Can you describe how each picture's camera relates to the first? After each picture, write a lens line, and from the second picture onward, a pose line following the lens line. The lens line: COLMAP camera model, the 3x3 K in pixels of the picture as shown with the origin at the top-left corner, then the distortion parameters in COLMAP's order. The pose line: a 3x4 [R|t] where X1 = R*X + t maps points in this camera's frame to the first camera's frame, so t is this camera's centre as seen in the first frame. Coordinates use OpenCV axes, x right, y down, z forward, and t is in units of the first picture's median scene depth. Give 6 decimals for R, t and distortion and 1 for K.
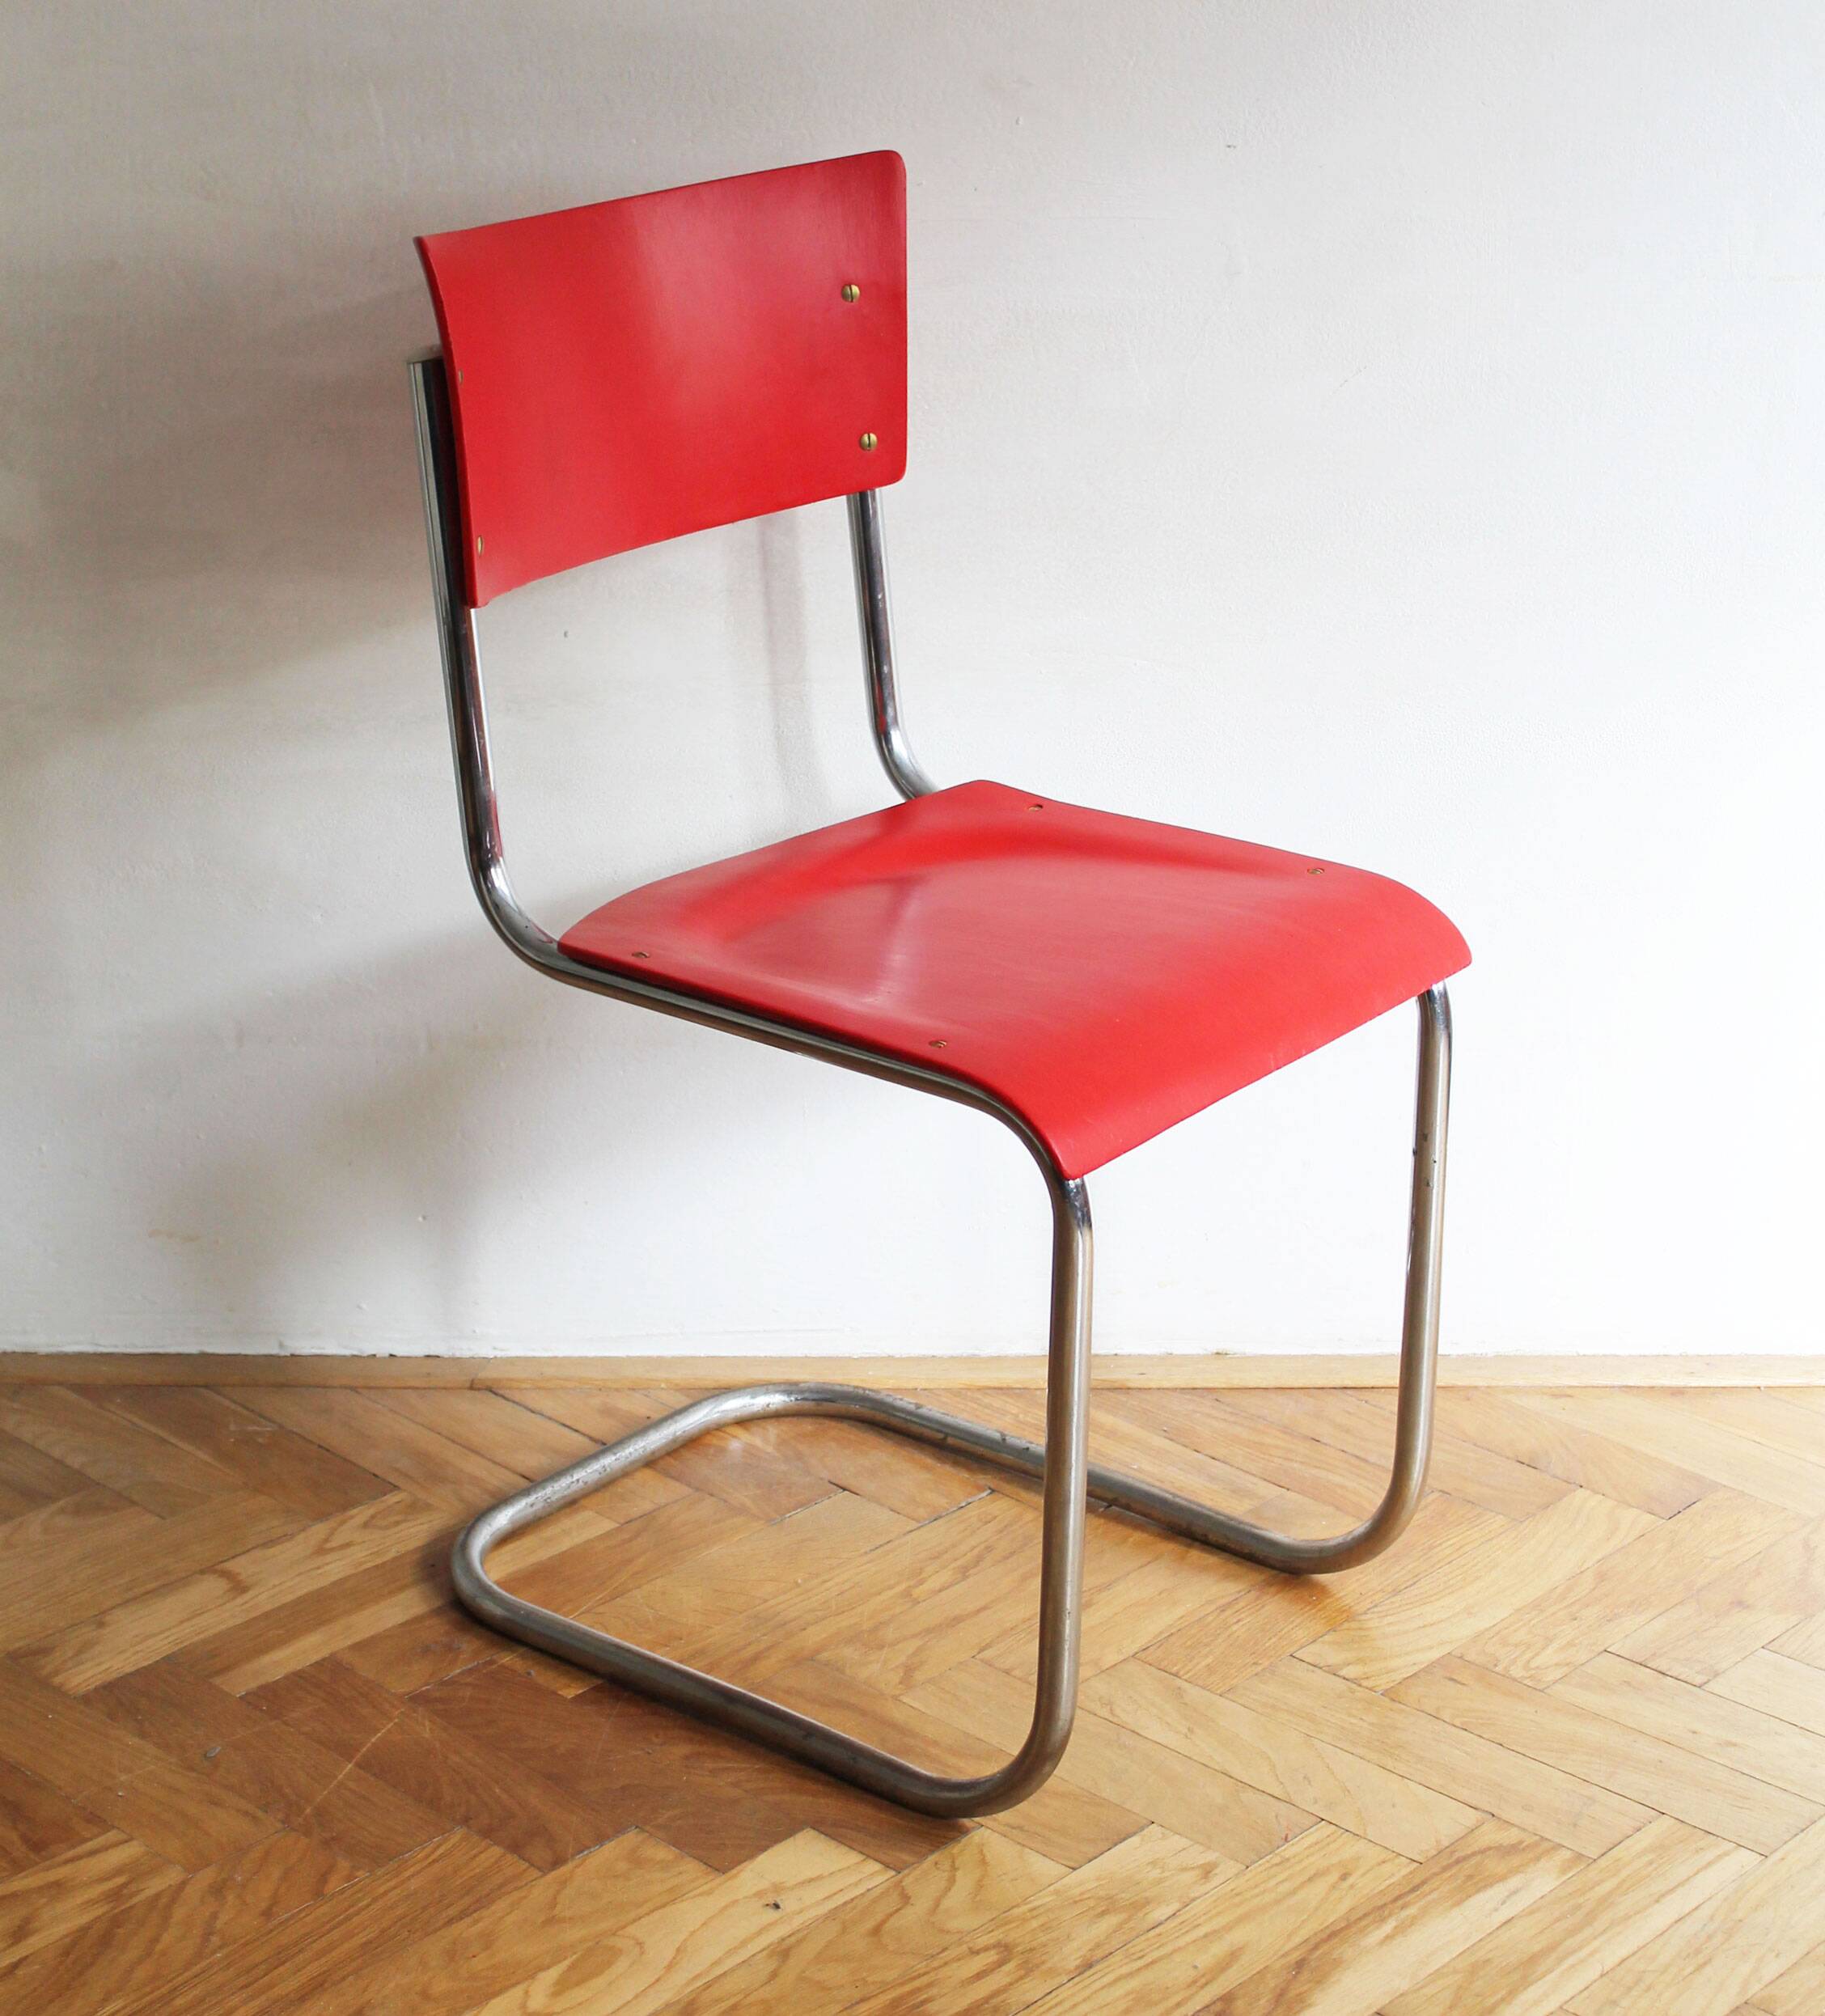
lens RADIAL K [[4085.9, 0, 988.9], [0, 4085.9, 973.3], [0, 0, 1]] dist [0.002317, 0.000000]
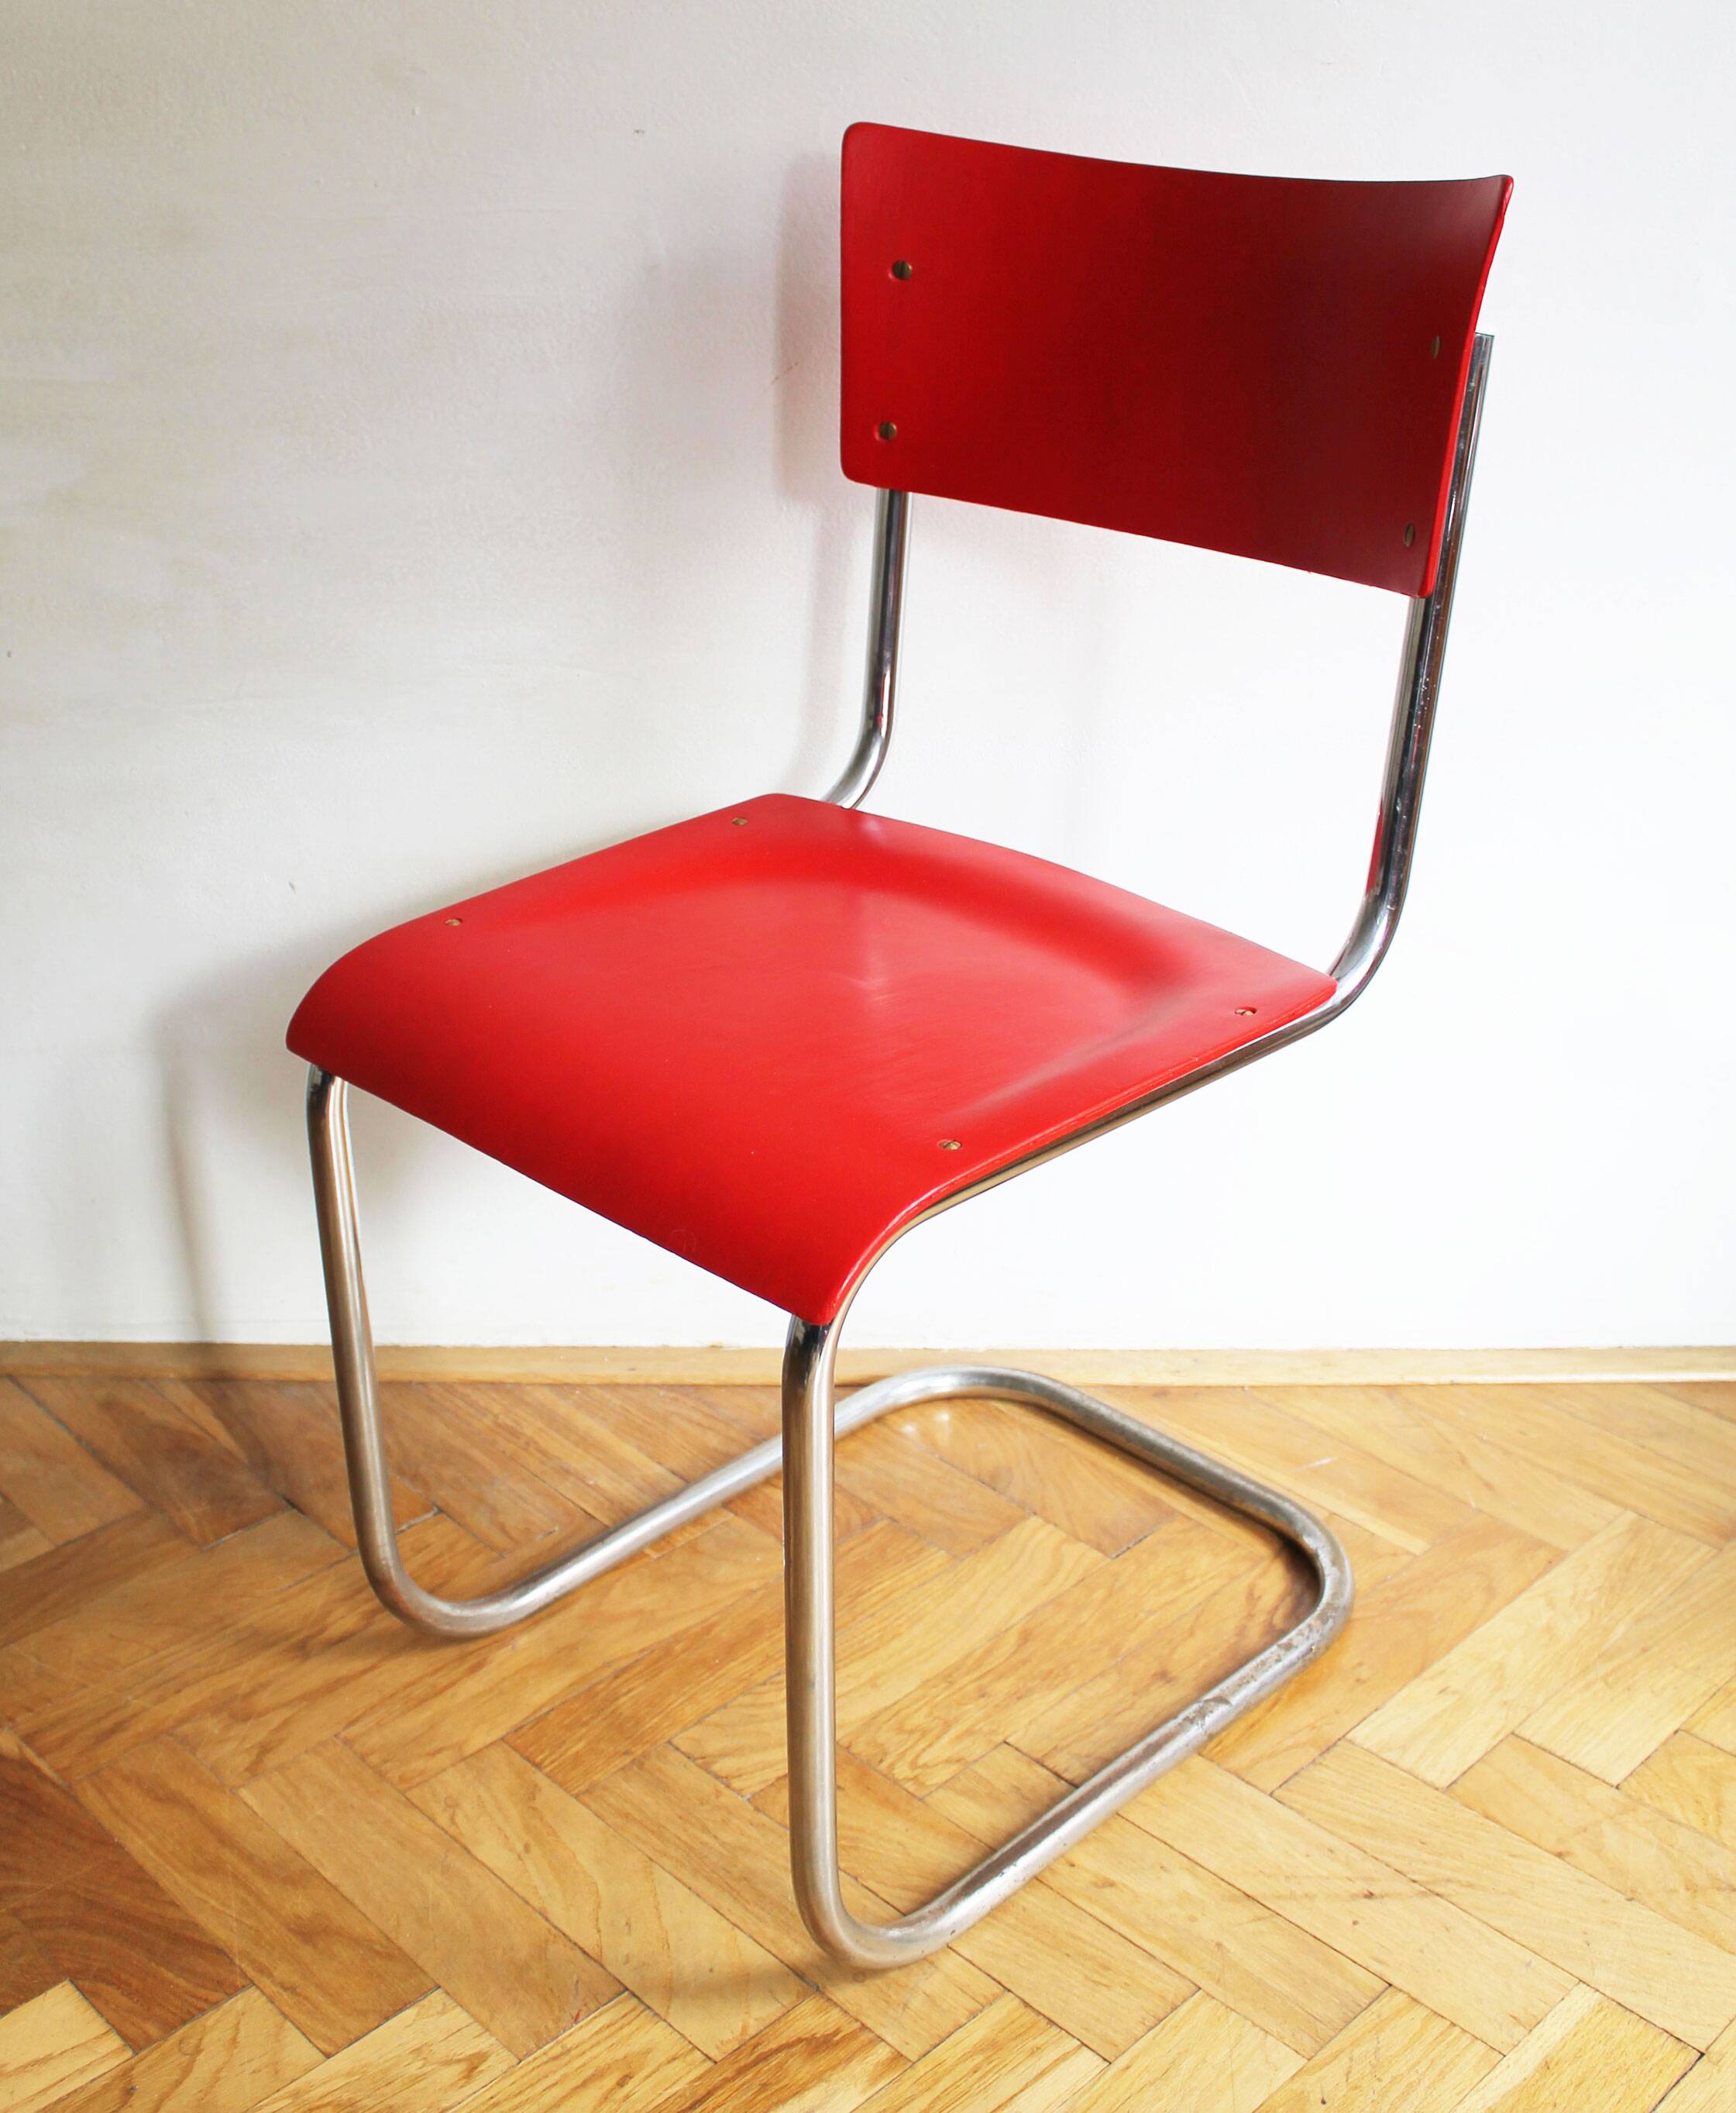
lens RADIAL K [[2501.1, 0, 851.7], [0, 2501.1, 964.2], [0, 0, 1]] dist [-0.086936, 0.000000]
pose [[0.996917, 0.000883, -0.078454, 0.165616], [0.004222, 0.997885, 0.064871, -0.051018], [0.078345, -0.065002, 0.994805, 0.456636]]
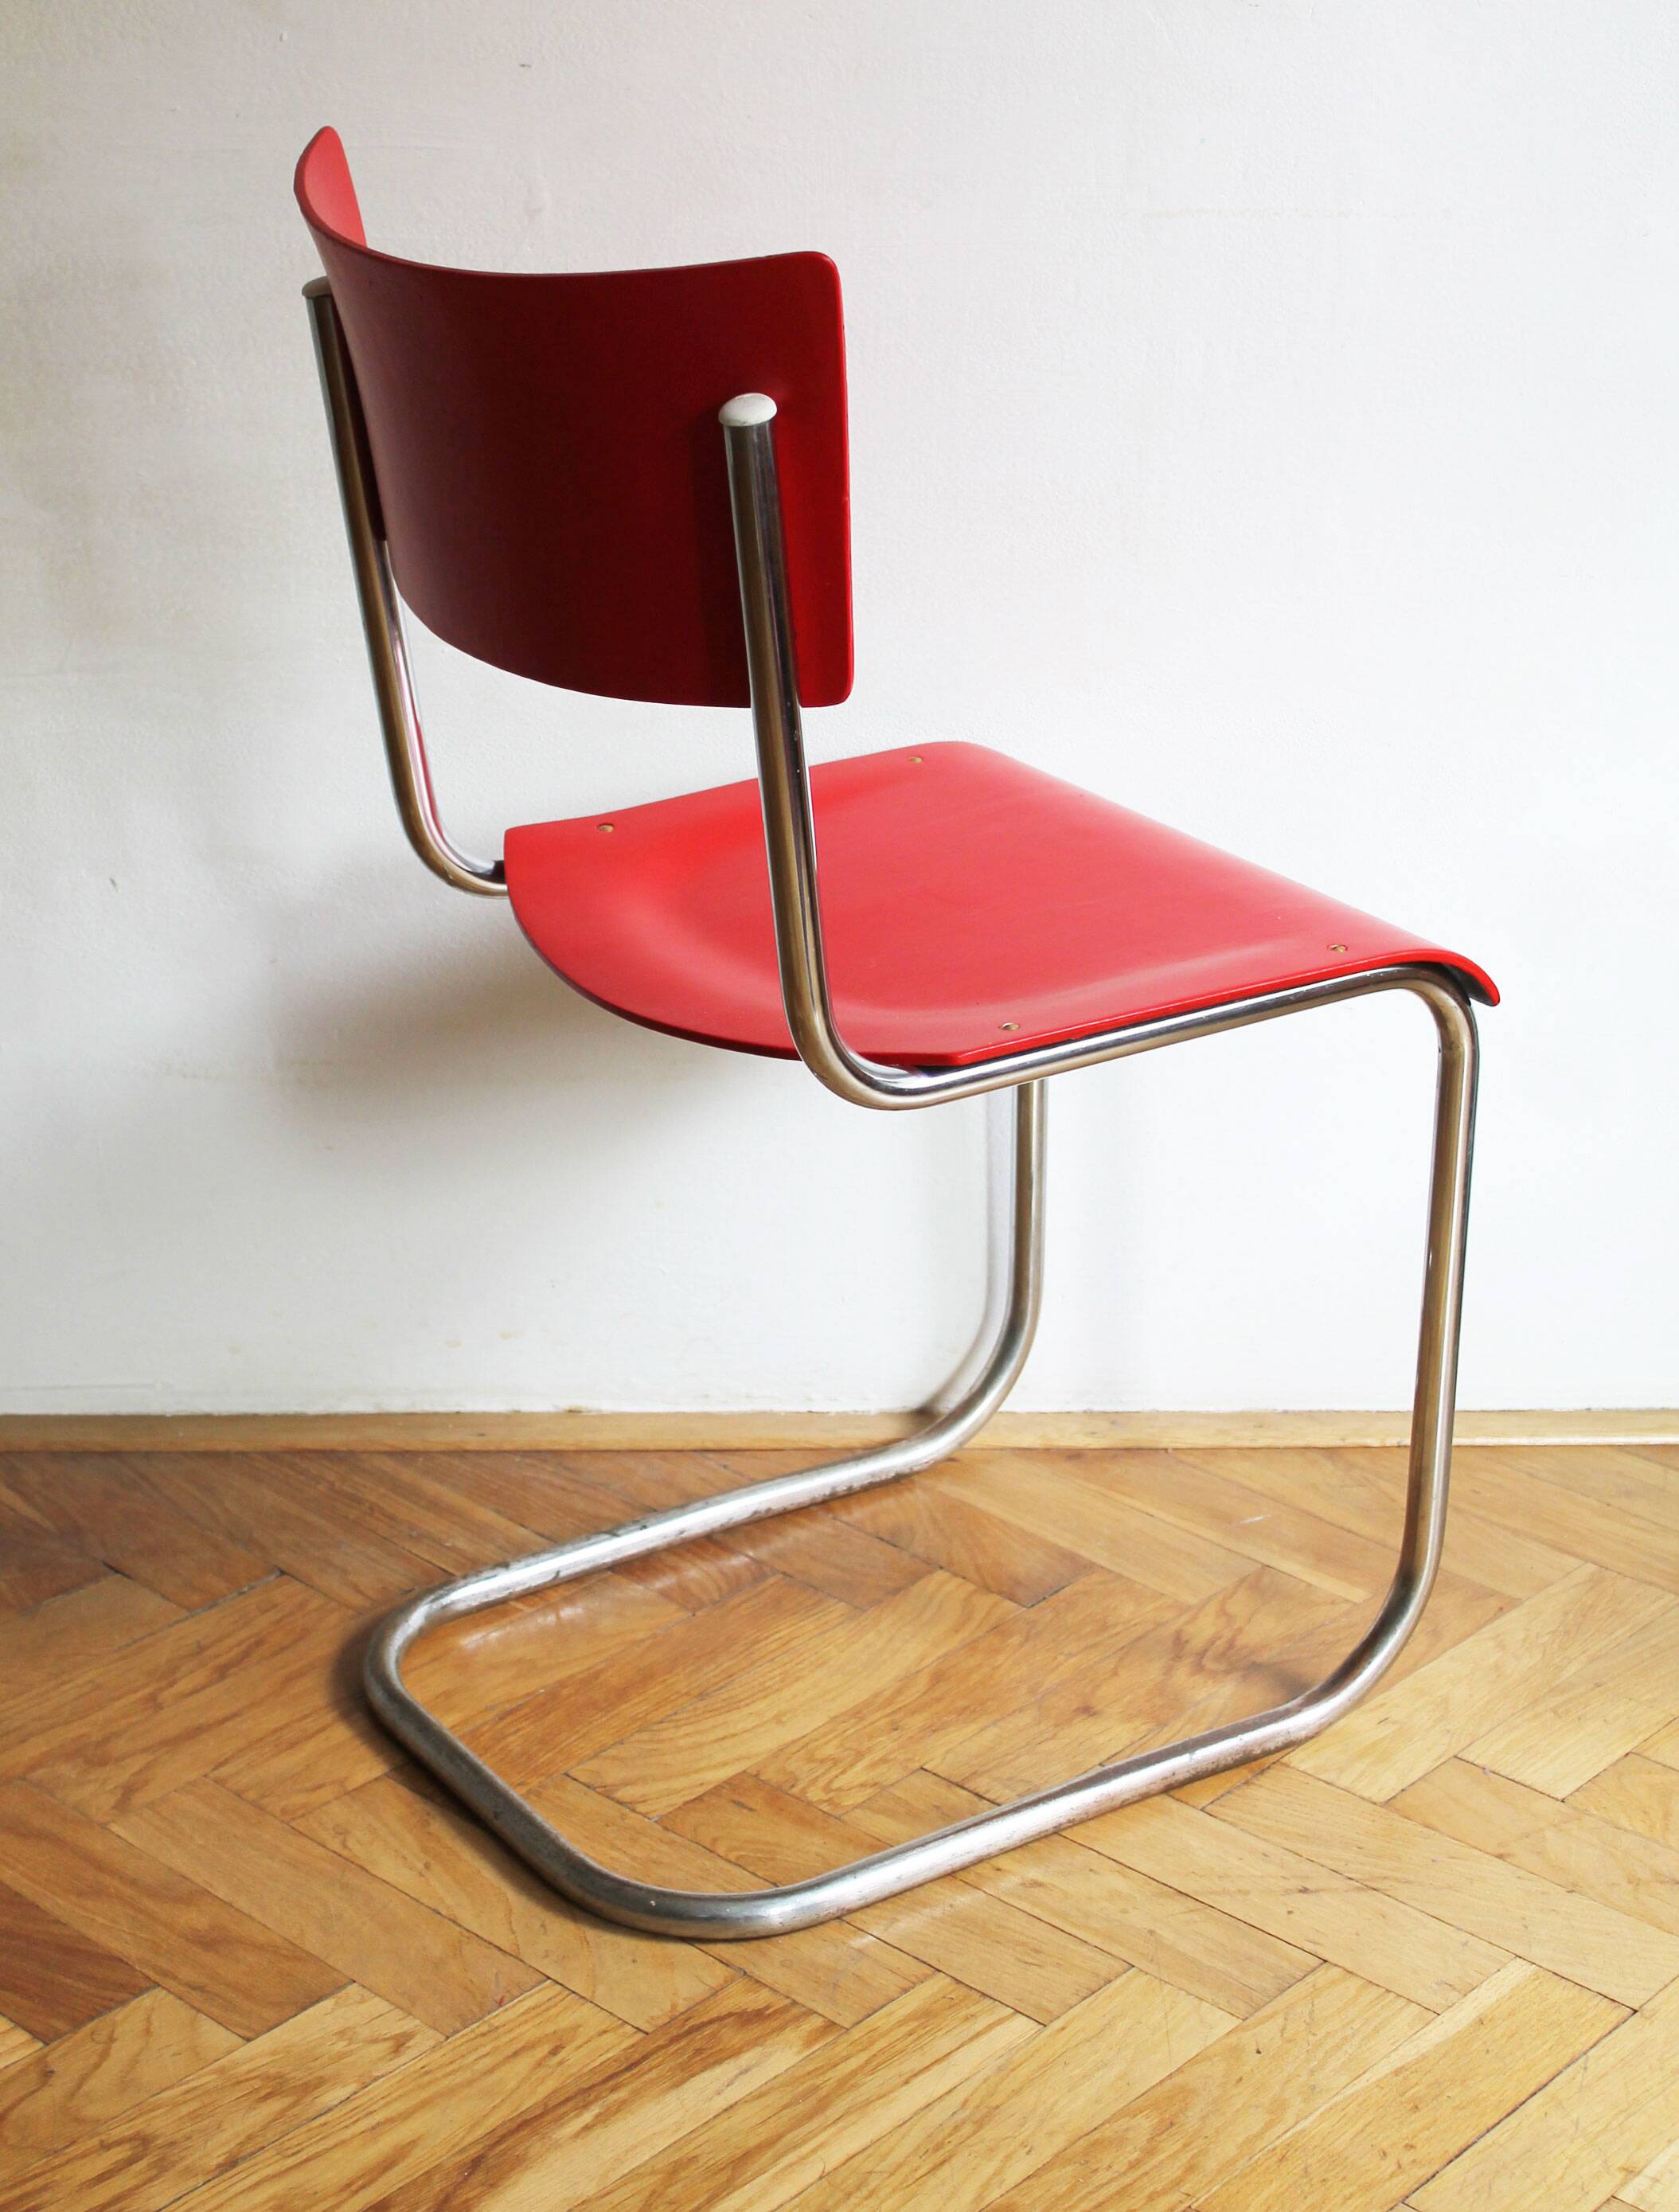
lens RADIAL K [[3943.0, 0, 793.9], [0, 3943.0, 1039.5], [0, 0, 1]] dist [0.001346, 0.000000]
pose [[0.999901, -0.000681, -0.014039, 0.139707], [0.001140, 0.999464, 0.032709, -0.021234], [0.014009, -0.032722, 0.999366, 0.152782]]
